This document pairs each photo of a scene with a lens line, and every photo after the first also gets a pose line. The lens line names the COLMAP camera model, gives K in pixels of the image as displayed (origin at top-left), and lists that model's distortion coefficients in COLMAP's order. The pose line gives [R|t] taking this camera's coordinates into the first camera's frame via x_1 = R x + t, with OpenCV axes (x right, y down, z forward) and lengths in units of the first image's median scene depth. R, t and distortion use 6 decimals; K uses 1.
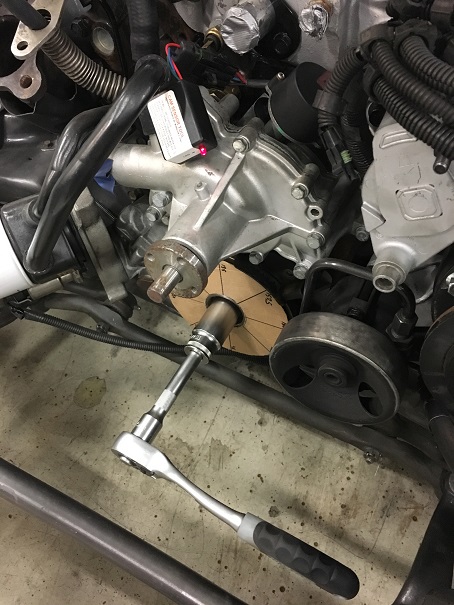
lens RADIAL K [[518.2, 0, 227.0], [0, 518.2, 302.5], [0, 0, 1]] dist [0.090270, -0.152750]
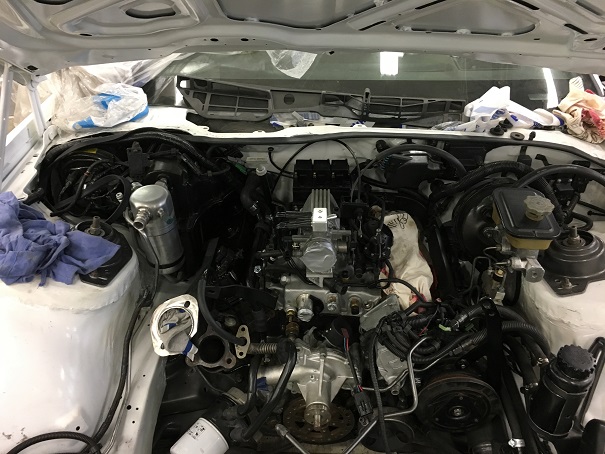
lens RADIAL K [[518.2, 0, 302.5], [0, 518.2, 227.0], [0, 0, 1]] dist [0.090270, -0.152750]
pose [[0.905554, -0.274804, 0.323195, -0.704213], [0.356467, 0.905940, -0.228482, -0.320840], [-0.230008, 0.322111, 0.918336, -1.520968]]
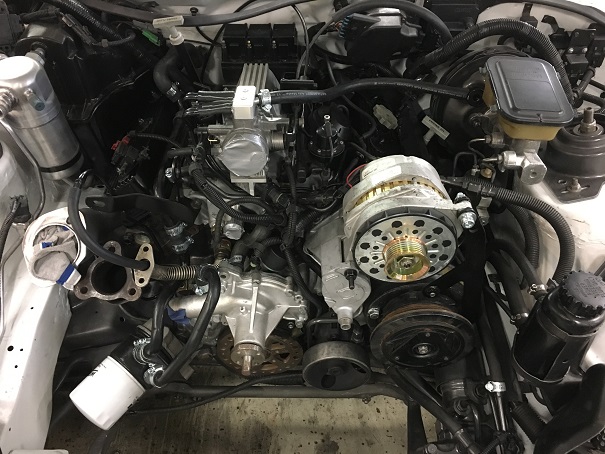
lens RADIAL K [[518.2, 0, 302.5], [0, 518.2, 227.0], [0, 0, 1]] dist [0.090270, -0.152750]
pose [[0.896002, -0.342560, 0.282548, -0.295548], [0.370179, 0.927656, -0.049207, -0.329218], [-0.245252, 0.148683, 0.957990, -0.981387]]
